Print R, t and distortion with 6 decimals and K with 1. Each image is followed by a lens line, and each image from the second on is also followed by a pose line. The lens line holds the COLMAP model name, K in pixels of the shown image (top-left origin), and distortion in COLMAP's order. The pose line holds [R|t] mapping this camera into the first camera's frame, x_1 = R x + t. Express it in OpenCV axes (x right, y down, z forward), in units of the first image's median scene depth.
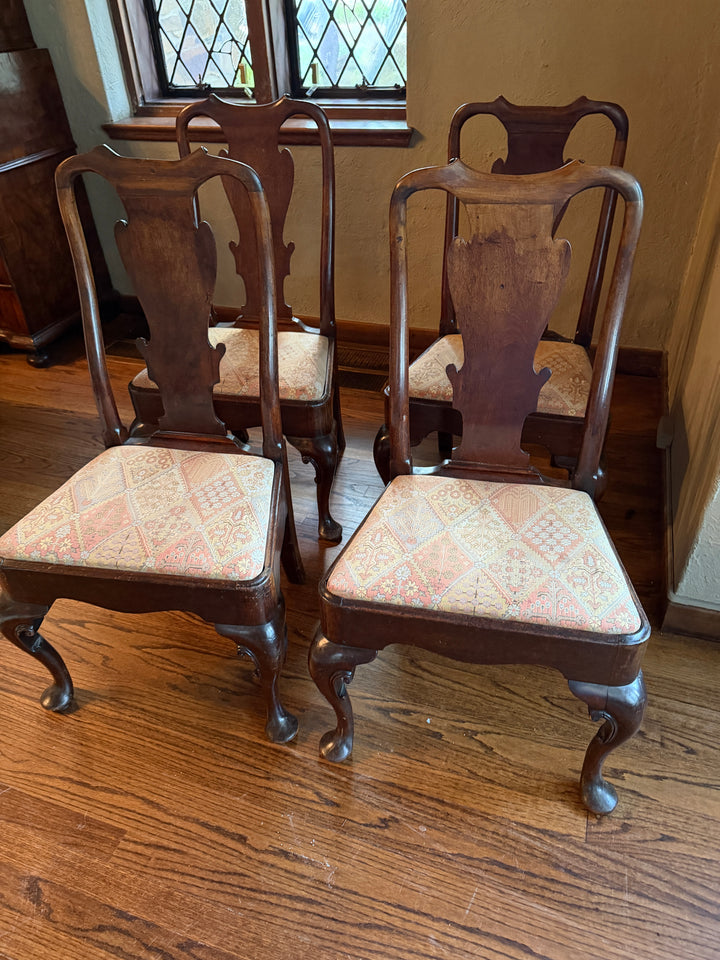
lens RADIAL K [[687.8, 0, 359.8], [0, 687.8, 481.7], [0, 0, 1]] dist [0.036361, -0.040884]
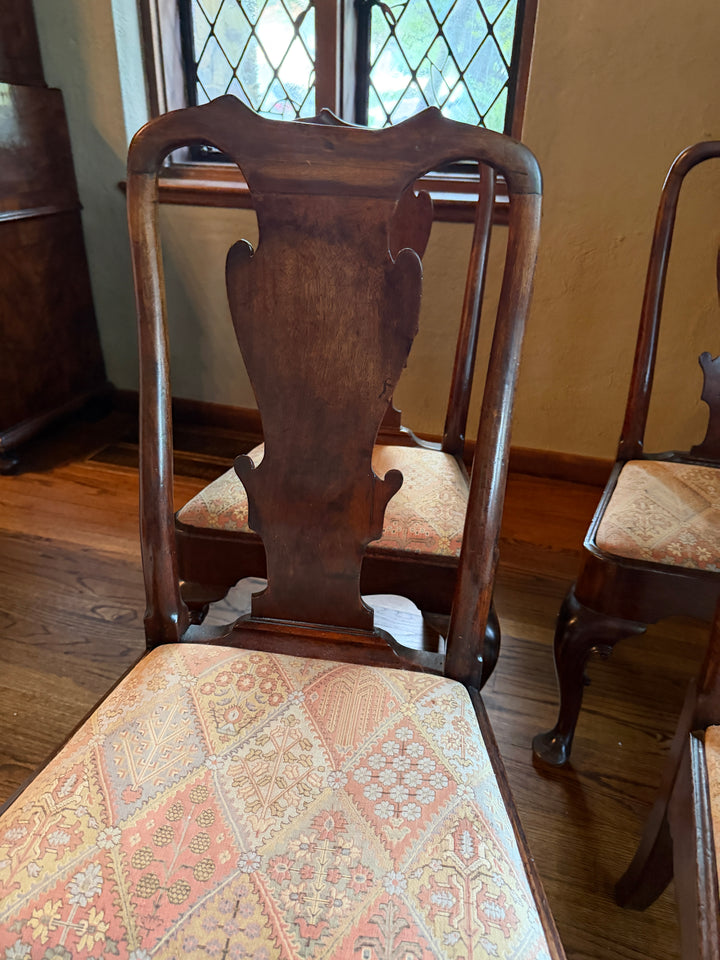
lens RADIAL K [[690.9, 0, 355.4], [0, 690.9, 478.3], [0, 0, 1]] dist [0.029689, -0.032438]
pose [[0.997112, 0.039774, 0.064690, -0.278331], [-0.029154, 0.987083, -0.157537, -0.112607], [-0.070121, 0.155197, 0.985392, 0.482718]]
